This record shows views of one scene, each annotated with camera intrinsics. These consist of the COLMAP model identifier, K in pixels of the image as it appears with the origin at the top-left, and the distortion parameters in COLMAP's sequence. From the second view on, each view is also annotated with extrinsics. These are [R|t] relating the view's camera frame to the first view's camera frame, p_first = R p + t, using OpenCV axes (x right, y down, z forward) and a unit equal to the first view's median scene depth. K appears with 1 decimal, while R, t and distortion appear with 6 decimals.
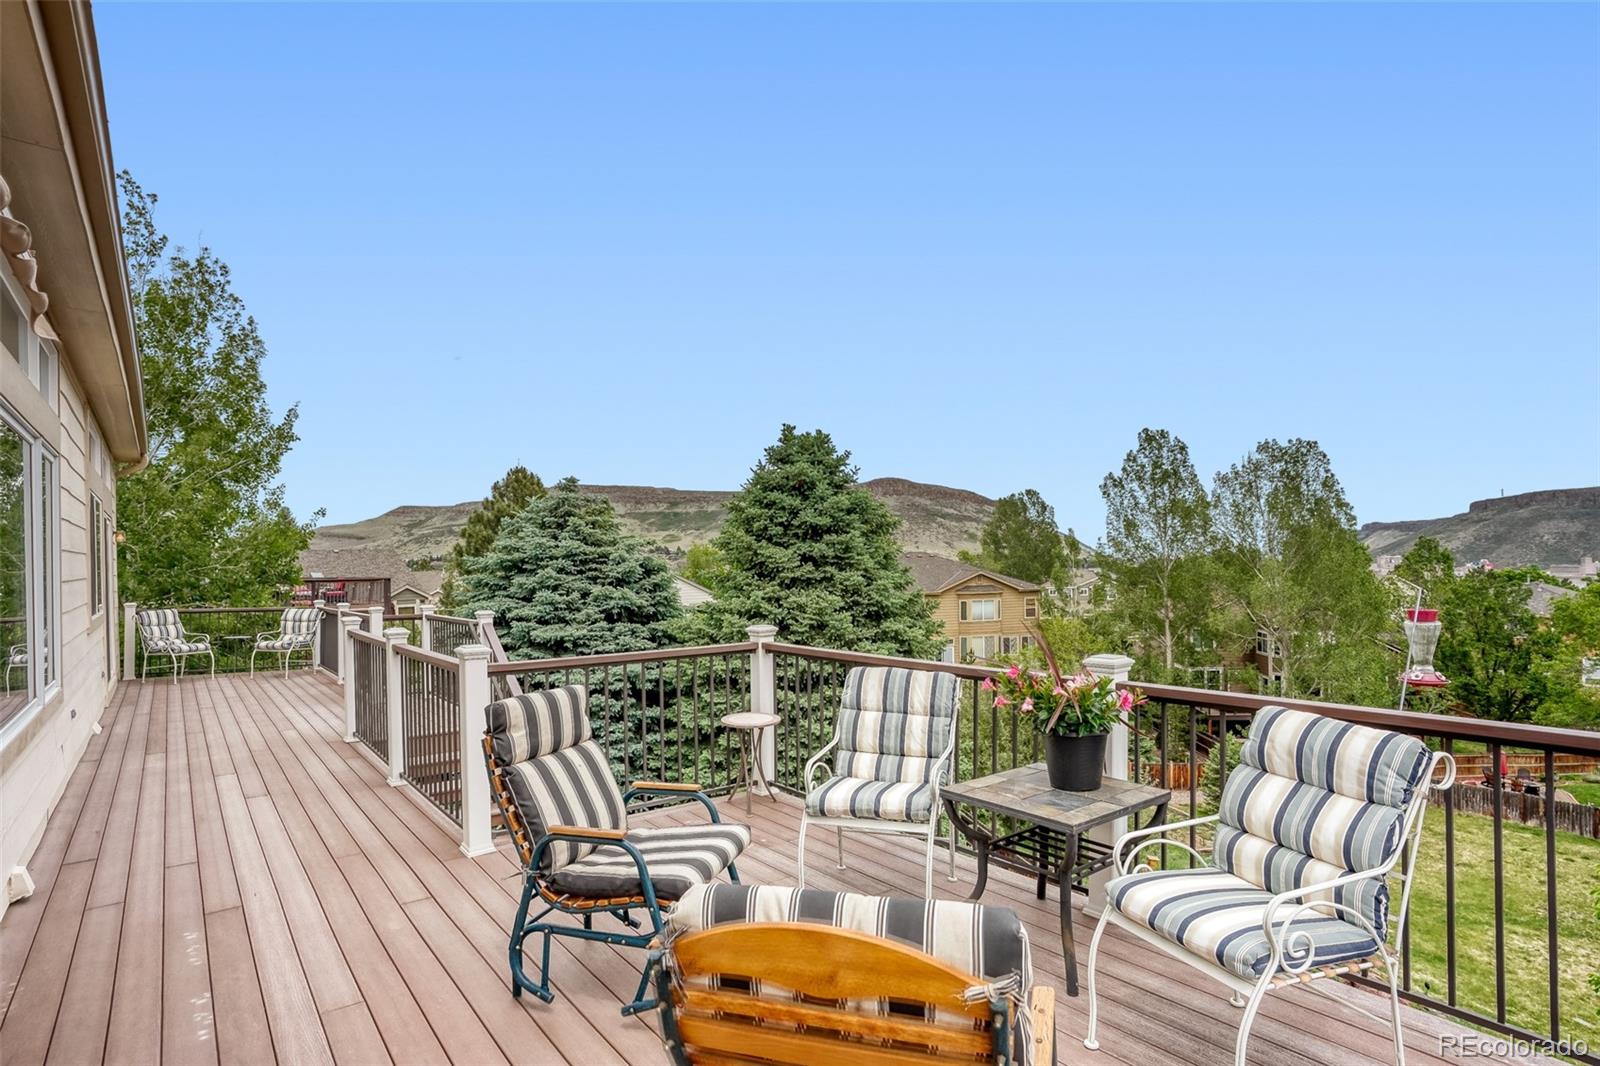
lens RADIAL K [[842.0, 0, 811.8], [0, 842.0, 552.0], [0, 0, 1]] dist [-0.051326, 0.021502]
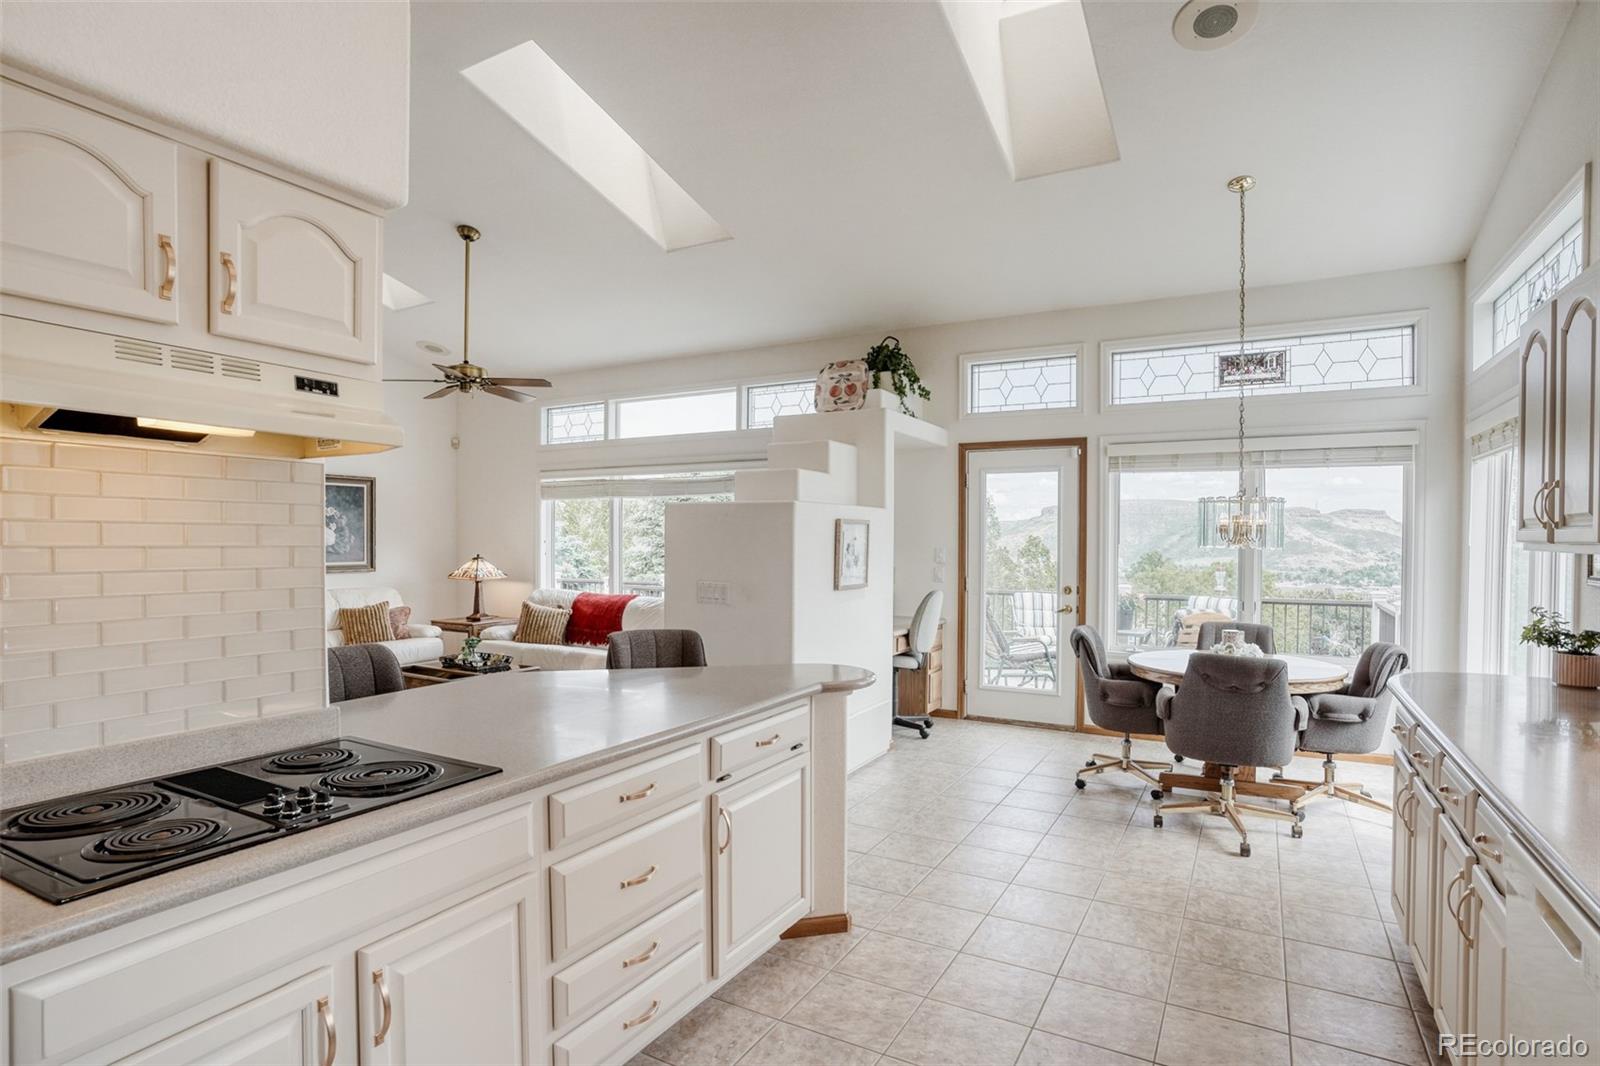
lens RADIAL K [[842.0, 0, 784.7], [0, 842.0, 550.2], [0, 0, 1]] dist [-0.051326, 0.021502]
pose [[0.928856, 0.018071, 0.369999, -0.373621], [-0.023233, 0.999685, 0.009501, 0.002895], [-0.369711, -0.017422, 0.928984, -0.246541]]
